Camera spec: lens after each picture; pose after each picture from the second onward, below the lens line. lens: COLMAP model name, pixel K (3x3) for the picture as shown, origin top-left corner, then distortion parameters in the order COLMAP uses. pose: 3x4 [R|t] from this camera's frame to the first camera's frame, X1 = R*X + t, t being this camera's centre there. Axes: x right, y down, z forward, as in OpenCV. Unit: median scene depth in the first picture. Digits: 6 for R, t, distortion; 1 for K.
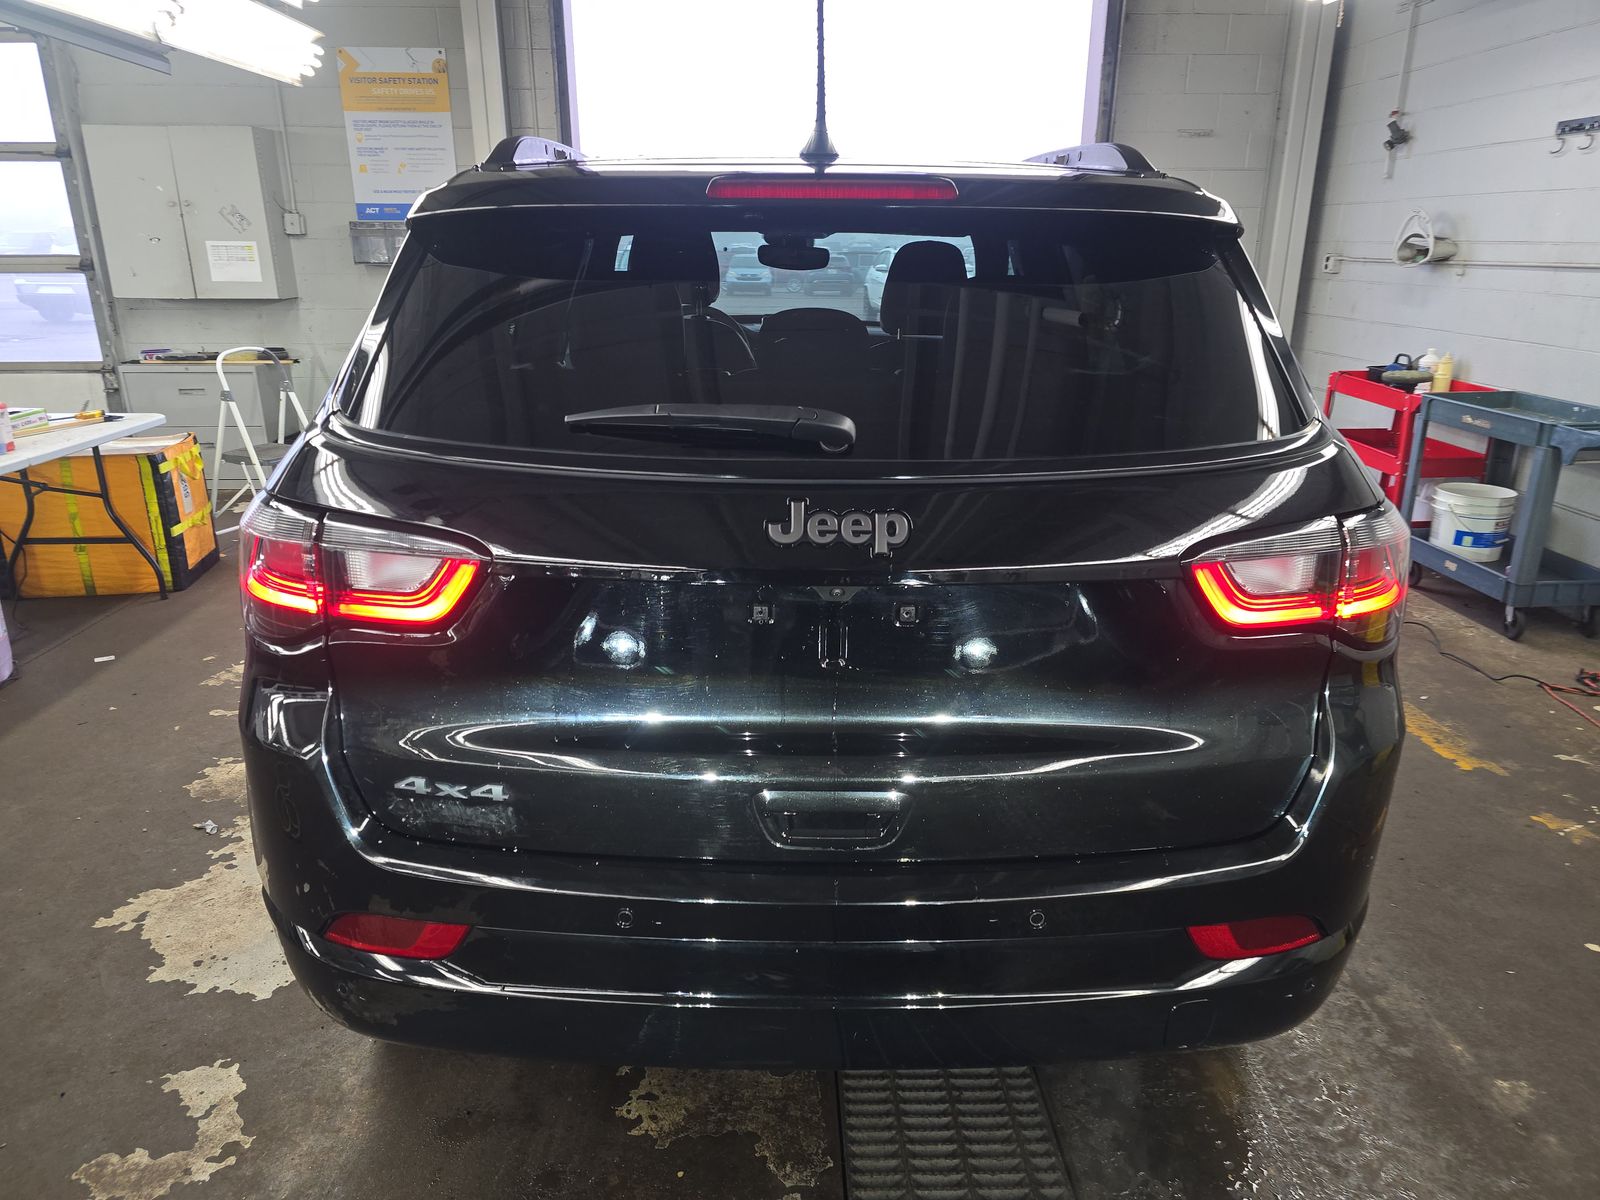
lens RADIAL K [[1069.5, 0, 788.2], [0, 1069.5, 602.6], [0, 0, 1]] dist [0.037816, -0.024825]
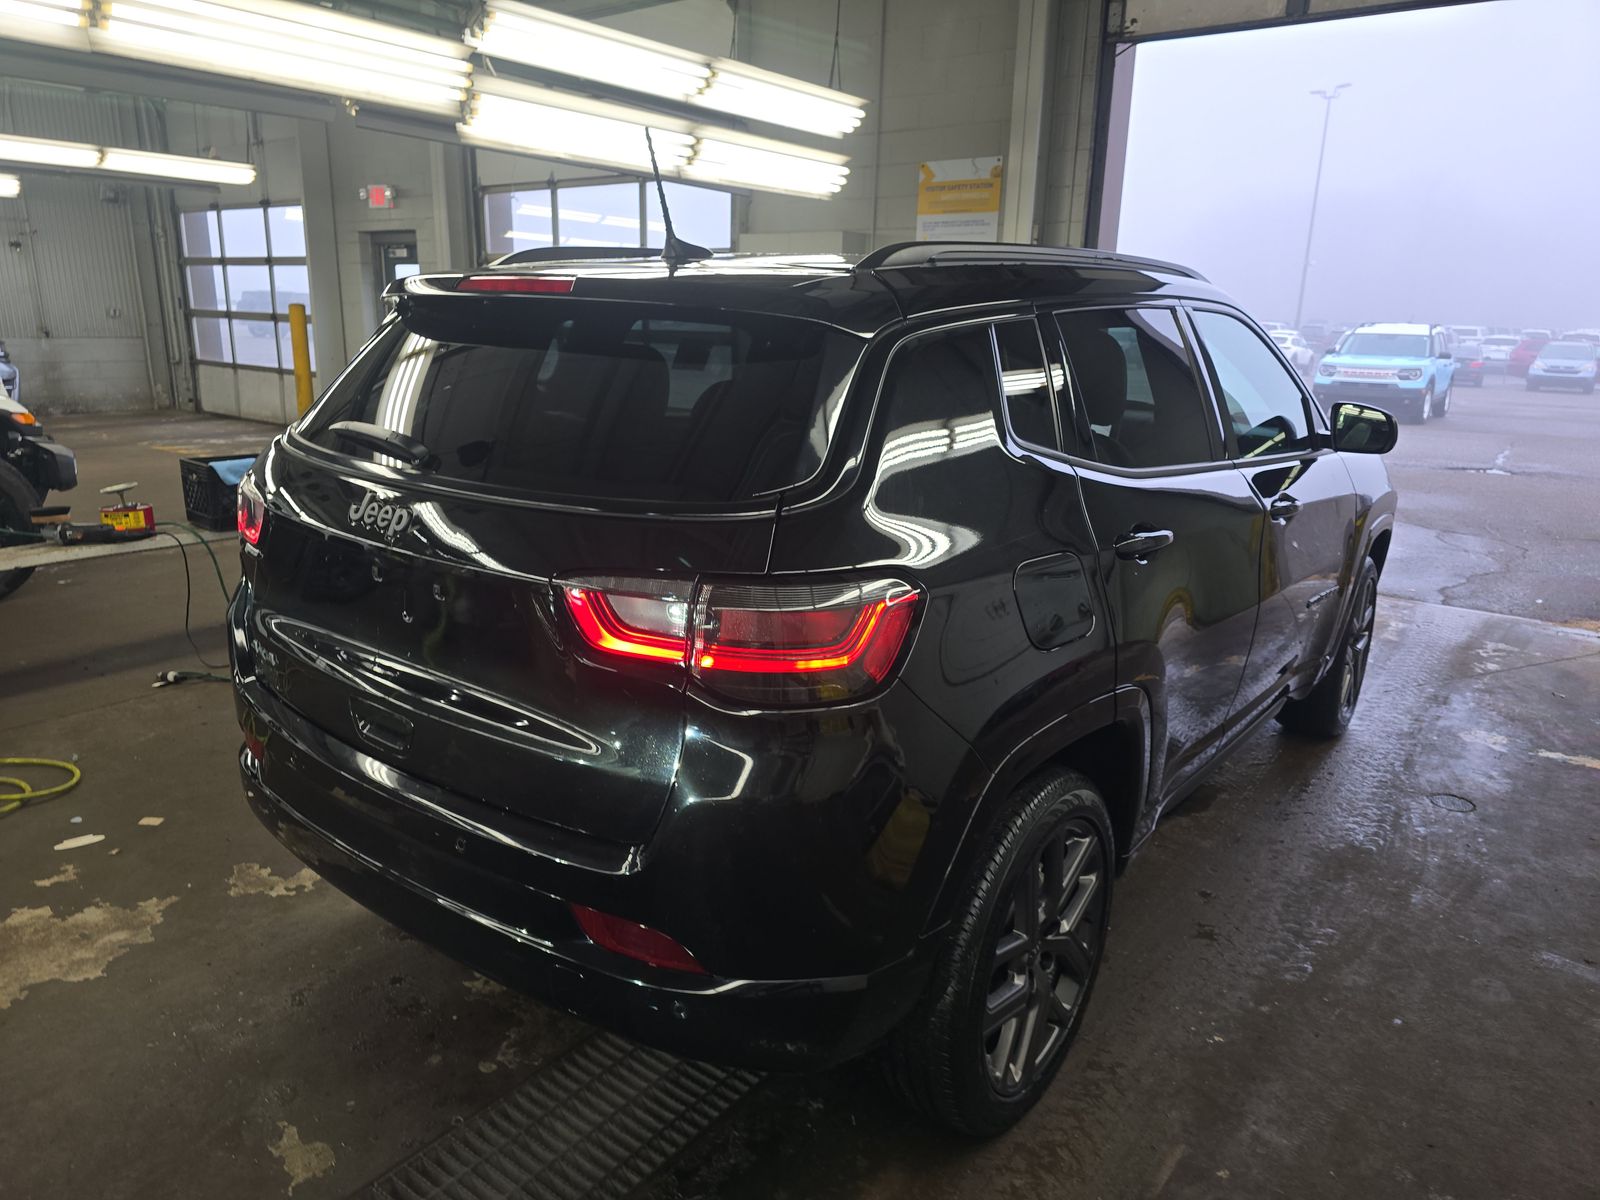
lens RADIAL K [[1081.4, 0, 800.0], [0, 1081.4, 600.0], [0, 0, 1]] dist [0.042947, 0.000605]
pose [[0.776153, 0.174404, -0.605946, 0.396189], [-0.219958, 0.975509, -0.000971, -0.023017], [0.590936, 0.134036, 0.795505, 0.052904]]
